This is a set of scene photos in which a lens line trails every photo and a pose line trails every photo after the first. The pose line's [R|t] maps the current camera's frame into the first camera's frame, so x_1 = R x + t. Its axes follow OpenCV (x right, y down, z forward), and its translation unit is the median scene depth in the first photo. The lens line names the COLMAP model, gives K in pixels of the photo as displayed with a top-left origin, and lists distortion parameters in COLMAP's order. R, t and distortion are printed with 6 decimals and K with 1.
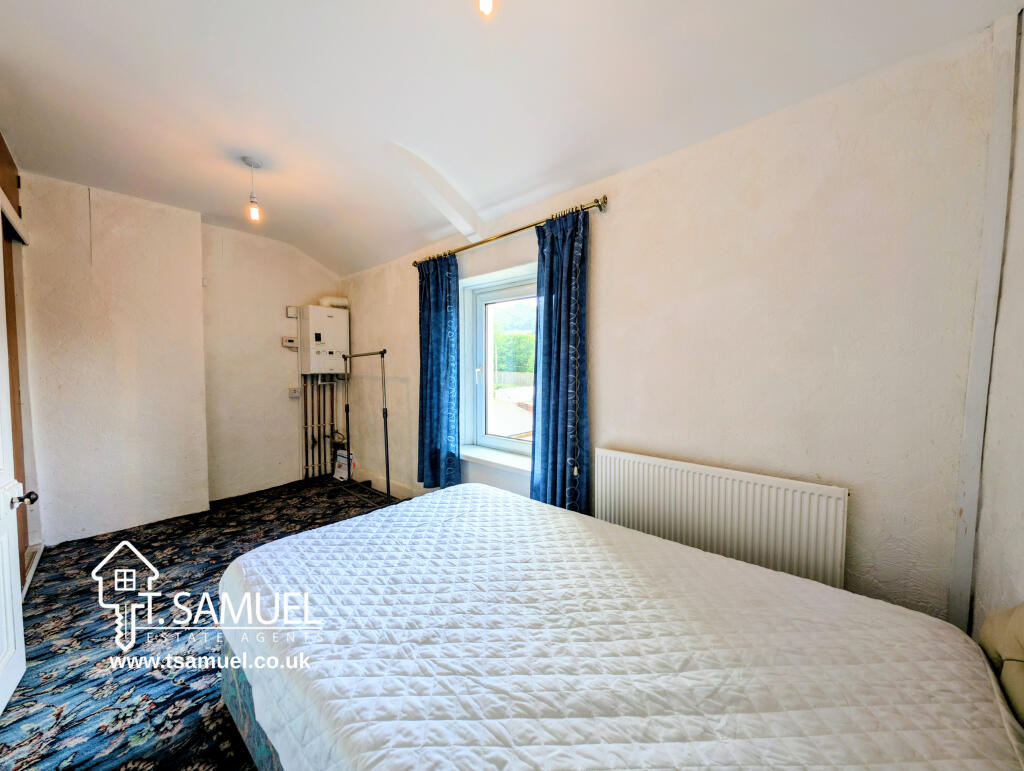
lens RADIAL K [[358.4, 0, 512.0], [0, 358.4, 385.5], [0, 0, 1]] dist [-0.000502, 0.000078]
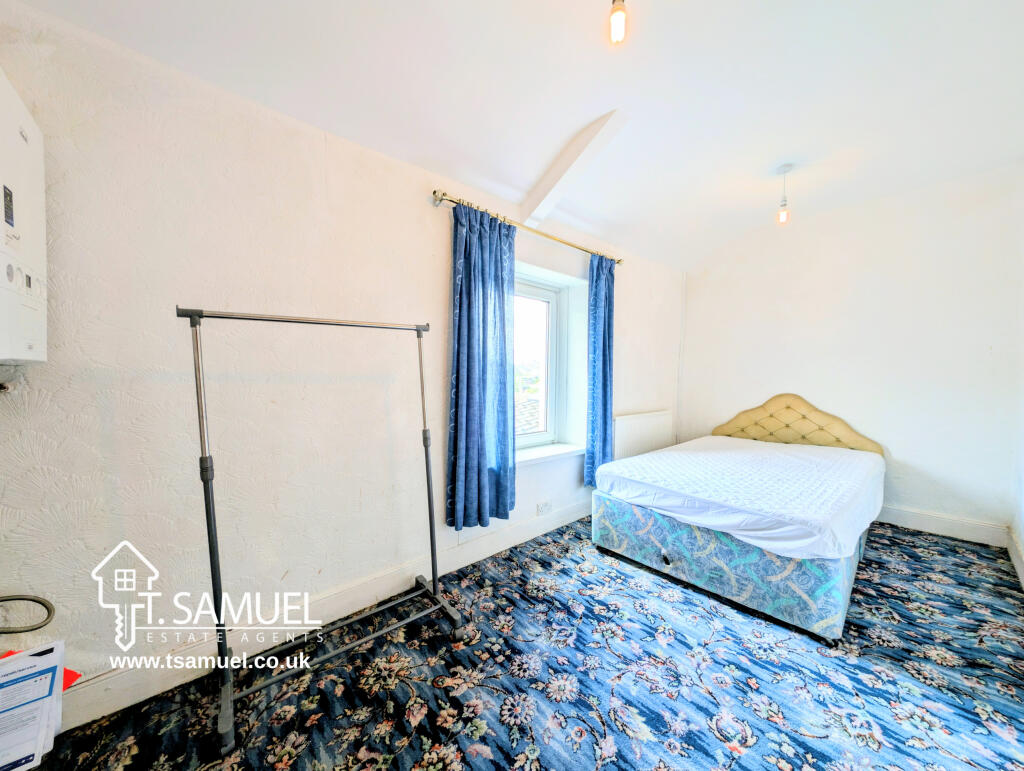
lens RADIAL K [[365.9, 0, 503.0], [0, 365.9, 382.7], [0, 0, 1]] dist [0.001232, 0.000486]
pose [[0.146043, -0.023444, 0.989000, -1.986779], [0.033620, 0.999259, 0.018723, -0.035482], [-0.988707, 0.030516, 0.146723, 1.751632]]
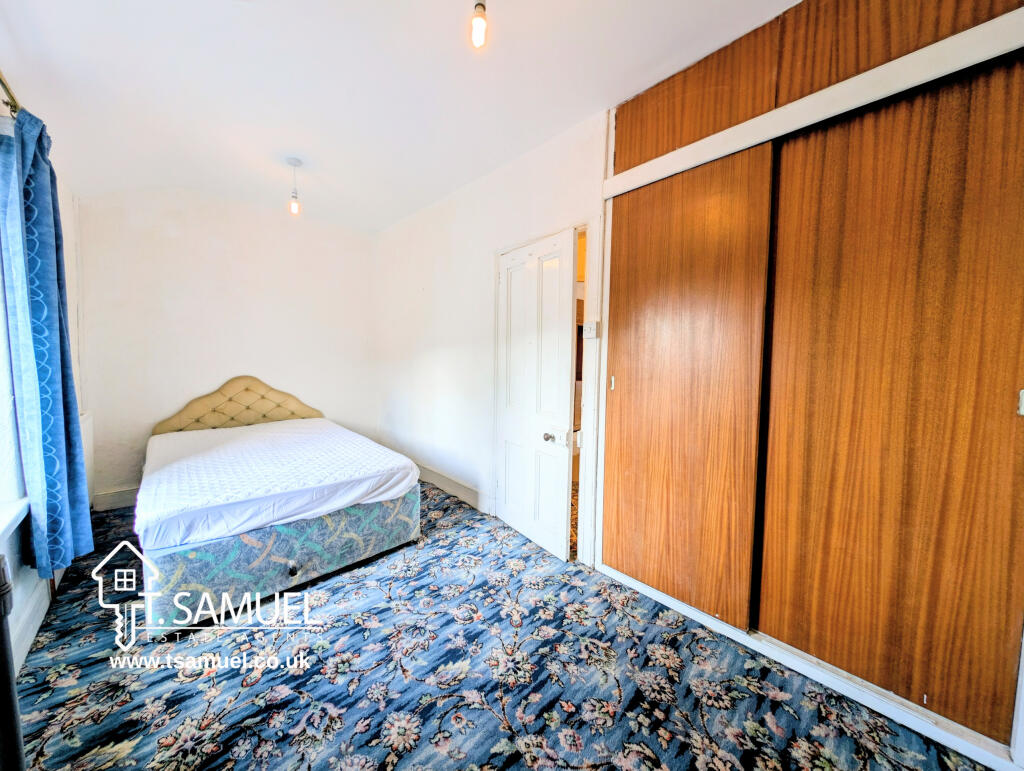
lens RADIAL K [[370.0, 0, 513.2], [0, 370.0, 384.7], [0, 0, 1]] dist [0.000790, 0.001853]
pose [[-0.995334, -0.015258, 0.095276, -1.329382], [-0.004472, 0.993651, 0.112414, -0.079246], [-0.096386, 0.111463, -0.989083, 2.495651]]
